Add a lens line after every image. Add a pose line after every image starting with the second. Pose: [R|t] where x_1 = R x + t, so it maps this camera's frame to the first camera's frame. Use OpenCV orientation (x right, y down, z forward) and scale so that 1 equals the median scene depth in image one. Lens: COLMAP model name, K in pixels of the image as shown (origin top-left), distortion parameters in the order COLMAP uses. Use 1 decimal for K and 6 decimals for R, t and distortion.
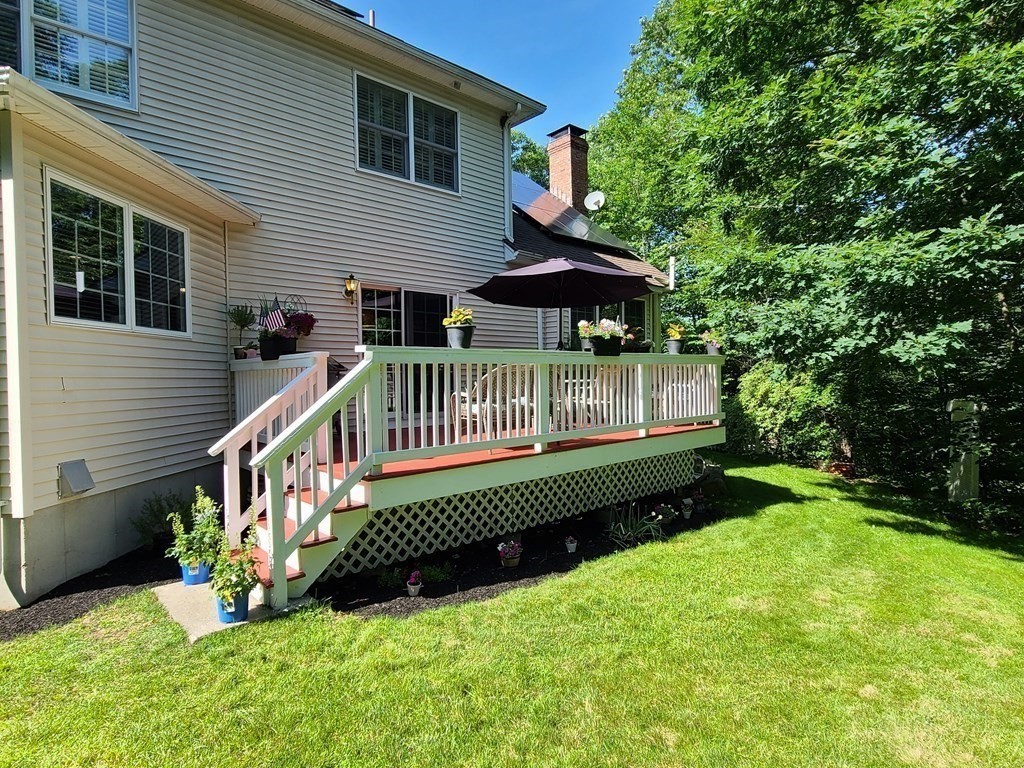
lens RADIAL K [[540.7, 0, 513.7], [0, 540.7, 384.8], [0, 0, 1]] dist [0.000158, 0.000780]
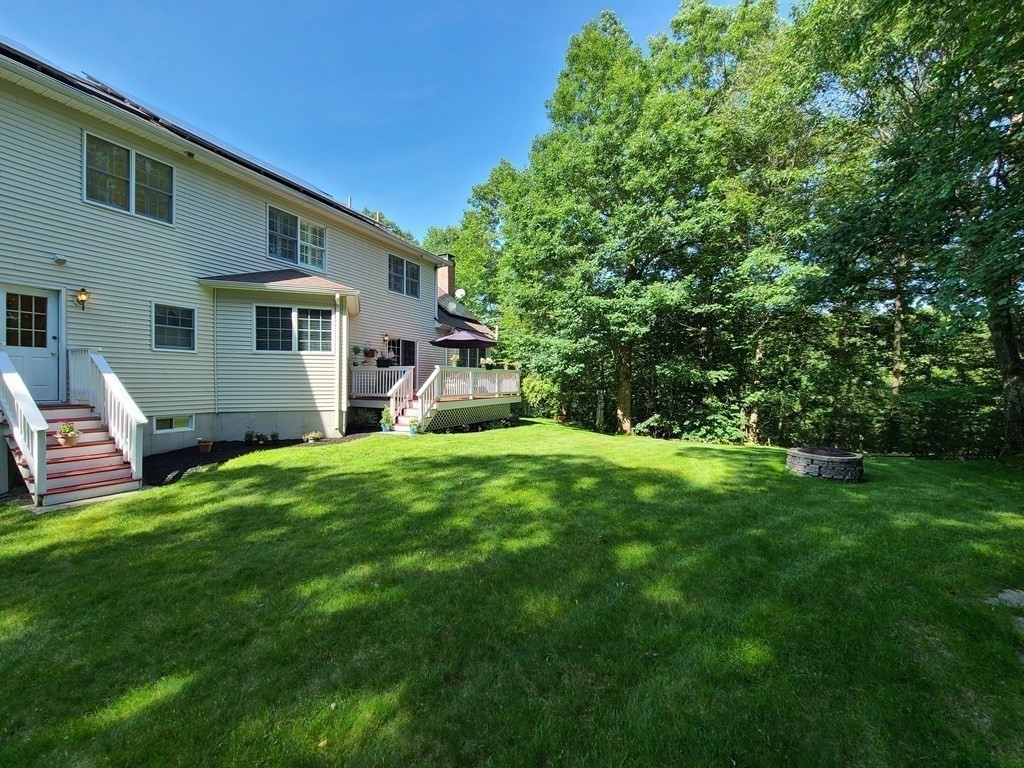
lens RADIAL K [[411.1, 0, 508.6], [0, 411.1, 386.5], [0, 0, 1]] dist [0.000276, -0.000008]
pose [[0.926971, 0.017965, 0.374703, -0.483404], [-0.016867, 0.999838, -0.006210, 0.043972], [-0.374754, -0.000564, 0.927124, -0.983472]]
